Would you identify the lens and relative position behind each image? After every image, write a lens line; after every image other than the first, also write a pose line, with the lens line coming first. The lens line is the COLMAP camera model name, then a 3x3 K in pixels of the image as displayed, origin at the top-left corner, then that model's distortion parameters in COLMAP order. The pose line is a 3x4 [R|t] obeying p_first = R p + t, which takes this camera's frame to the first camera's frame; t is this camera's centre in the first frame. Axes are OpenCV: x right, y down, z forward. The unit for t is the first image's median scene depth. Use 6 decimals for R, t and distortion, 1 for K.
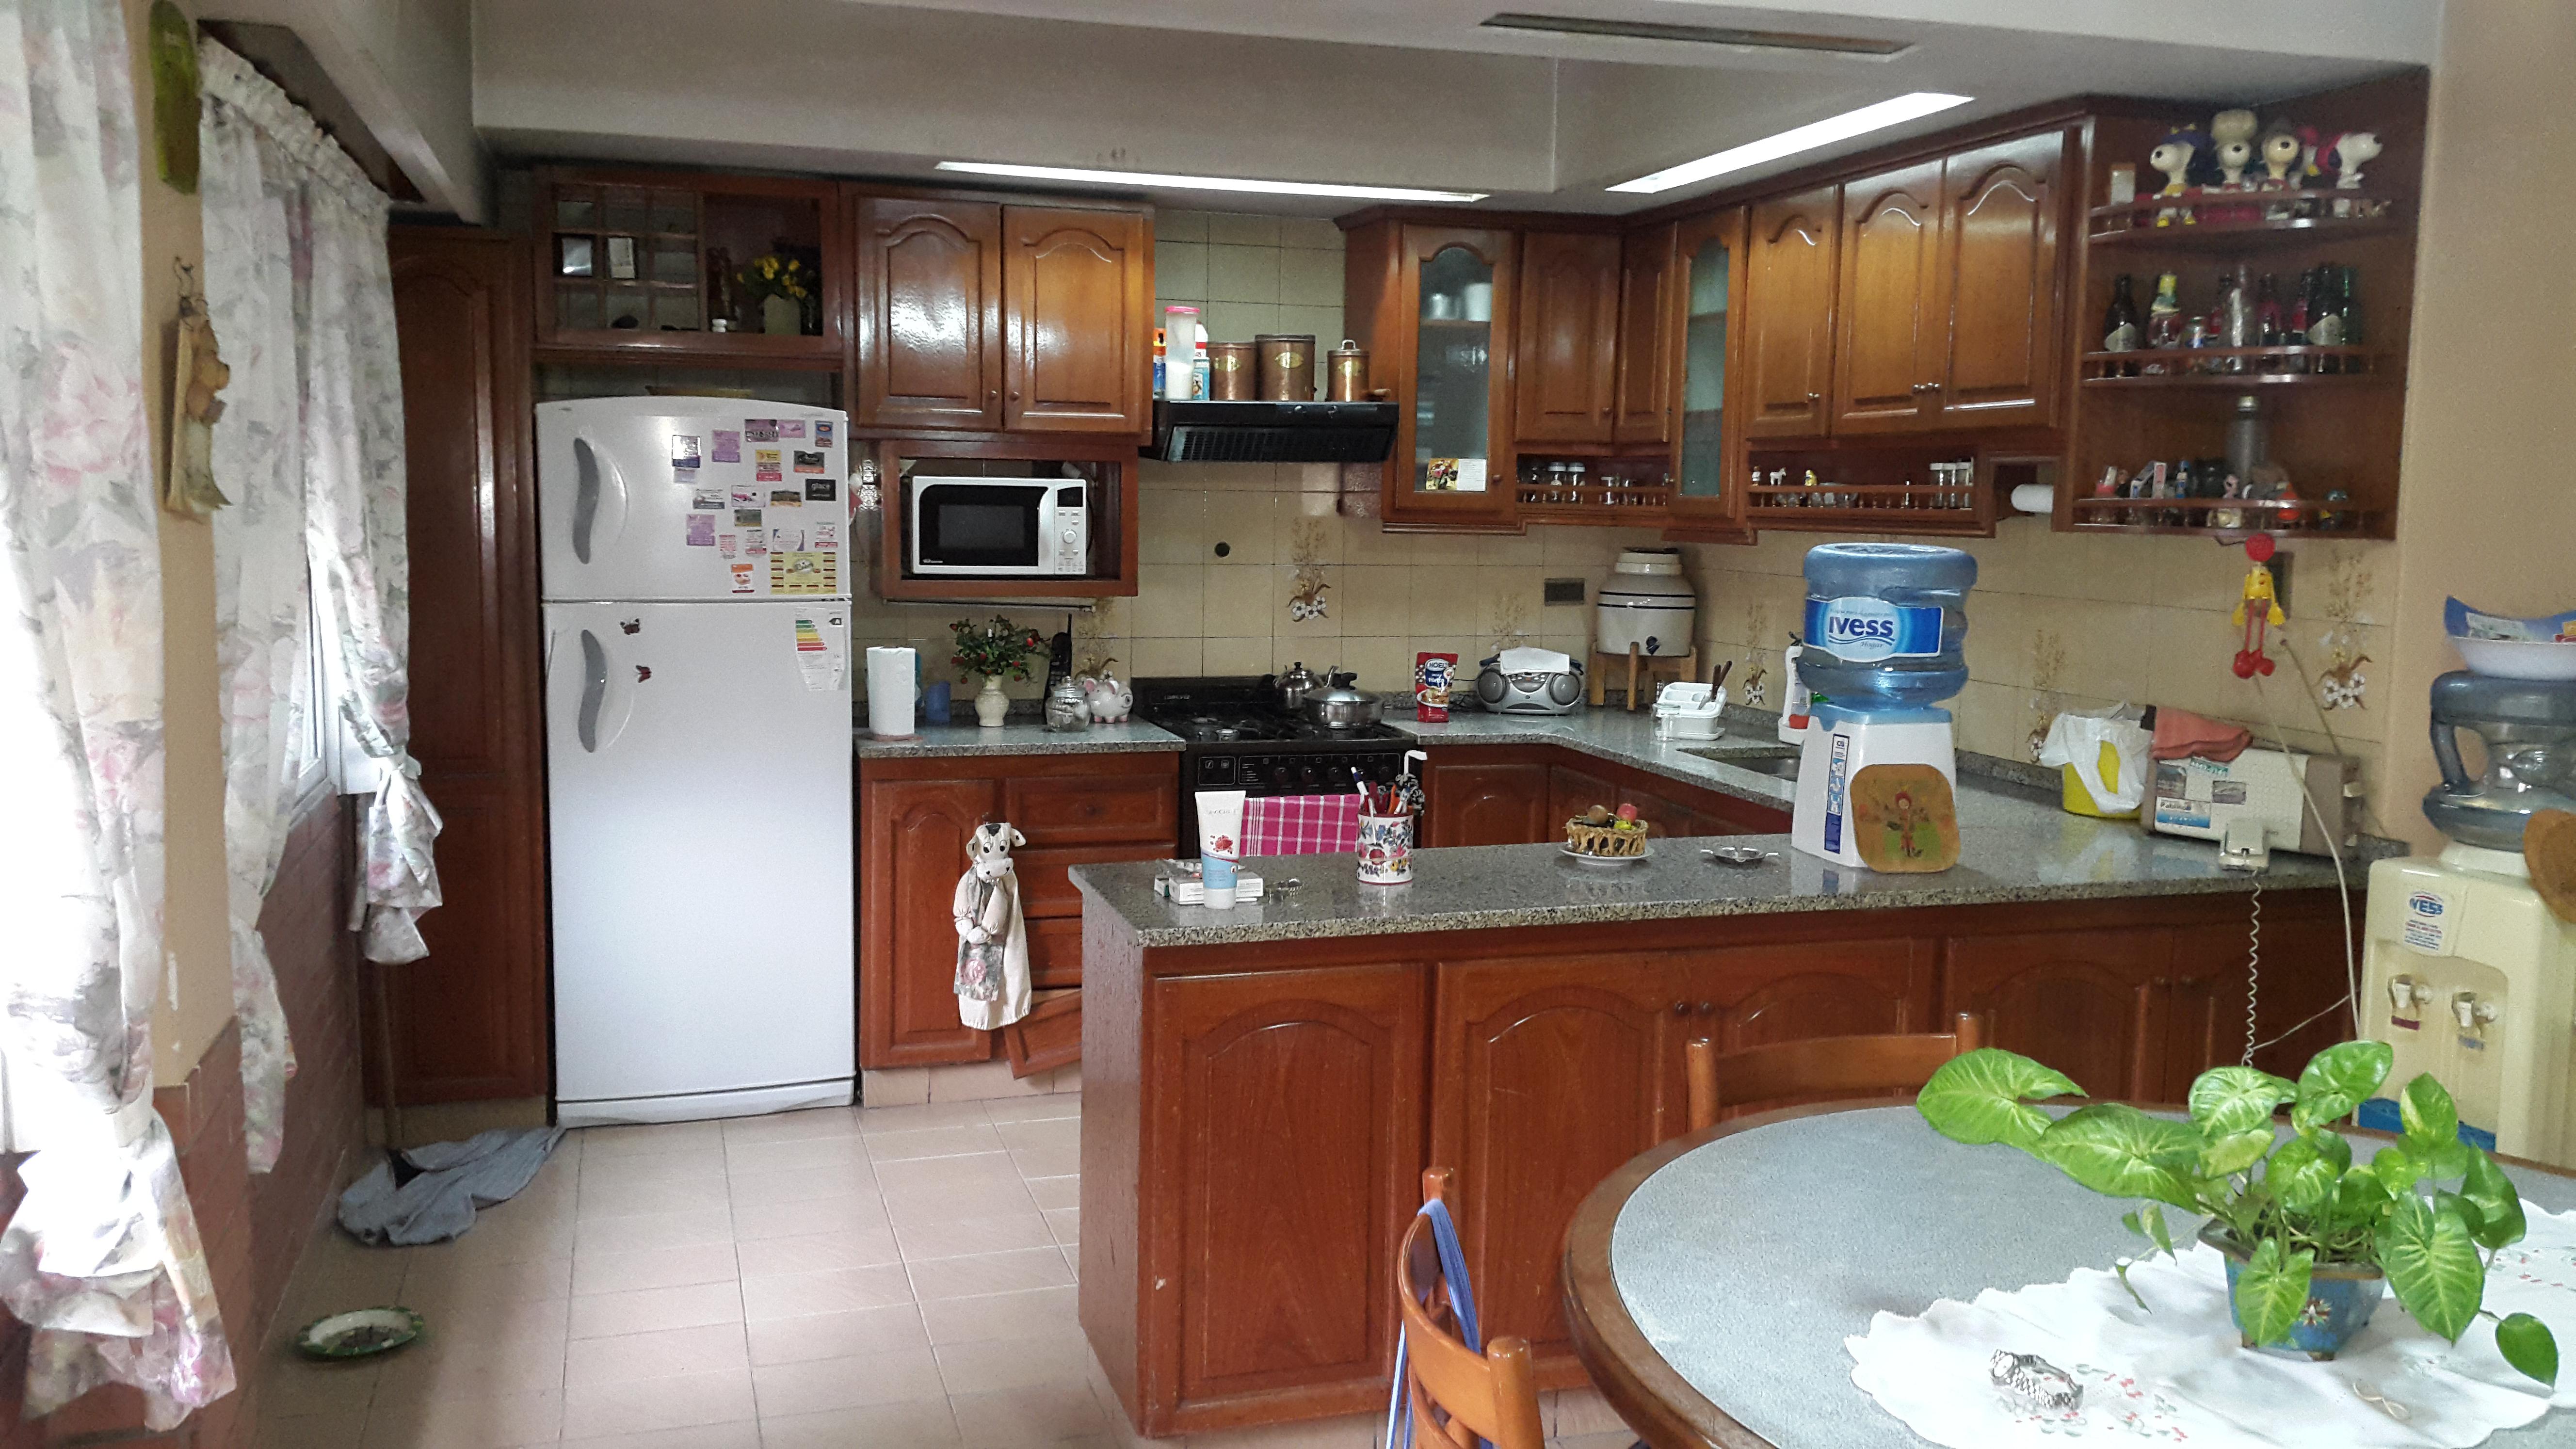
lens RADIAL K [[2143.0, 0, 1297.1], [0, 2143.0, 725.8], [0, 0, 1]] dist [0.077672, -0.010149]
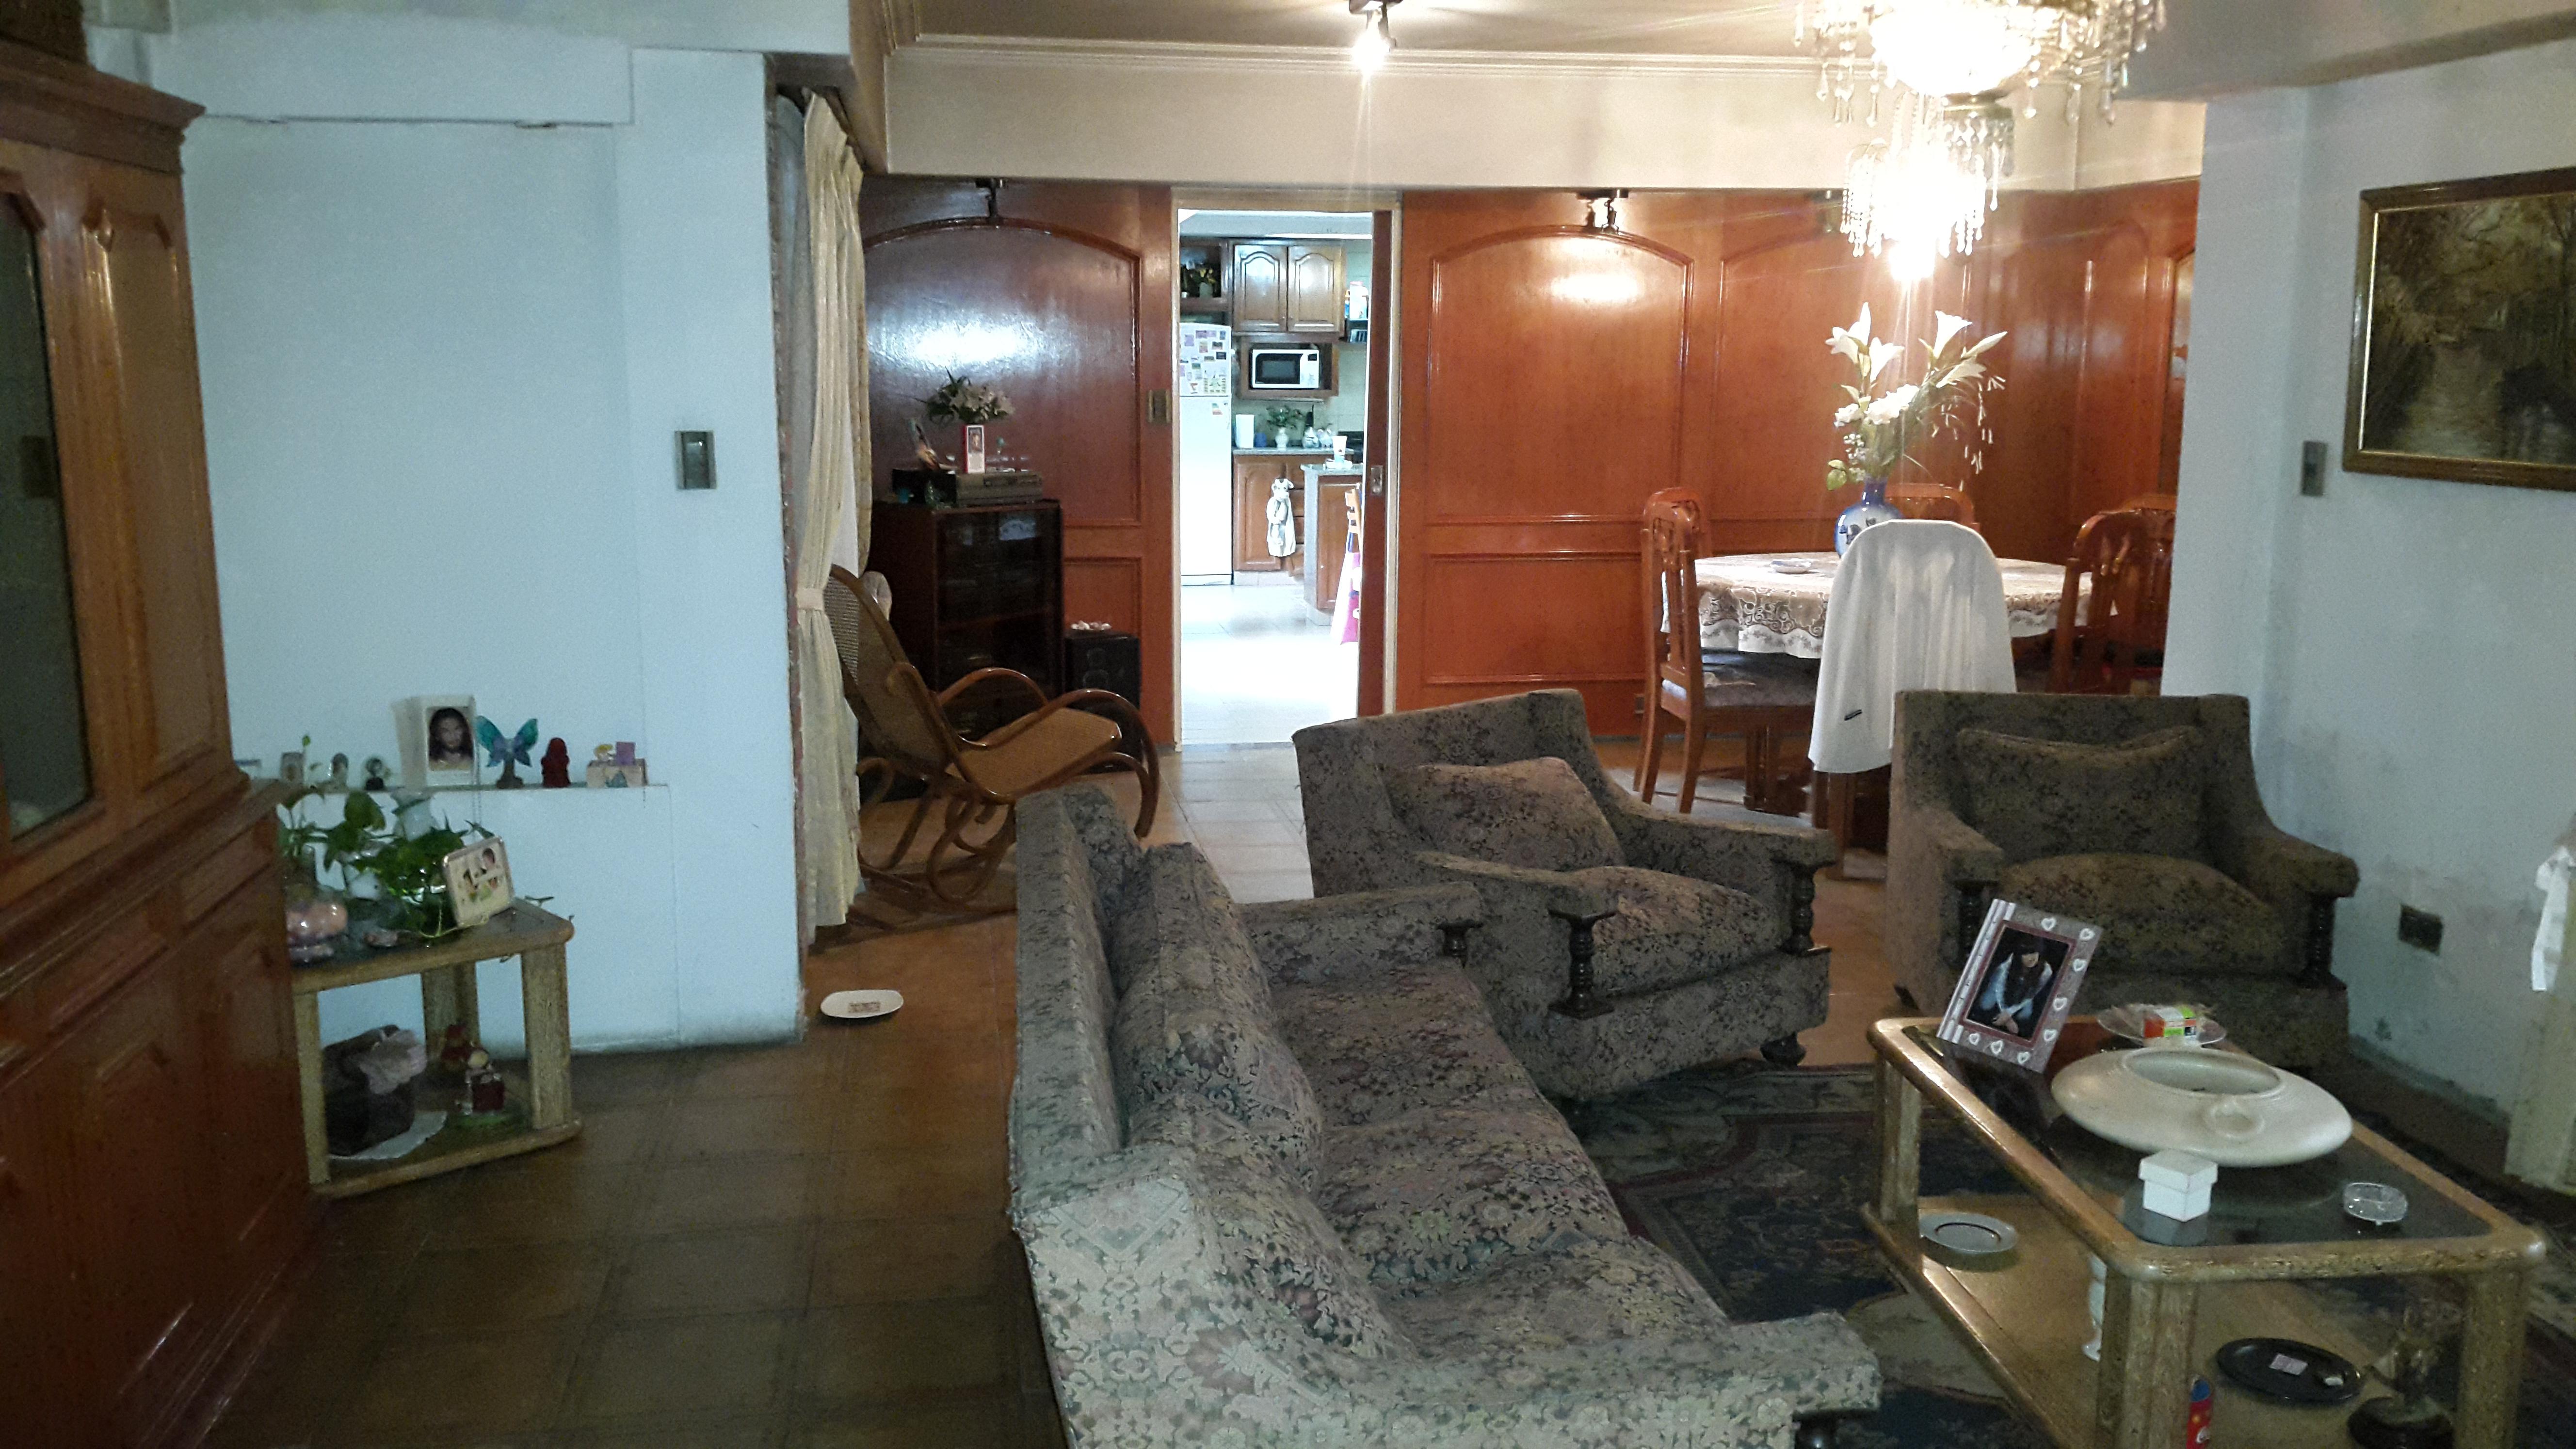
lens RADIAL K [[2143.0, 0, 1283.3], [0, 2143.0, 725.8], [0, 0, 1]] dist [0.077672, -0.010149]
pose [[0.989137, 0.017154, -0.145991, 0.252263], [-0.007755, 0.997874, 0.064707, 0.174401], [0.146790, -0.062872, 0.987168, -1.635024]]
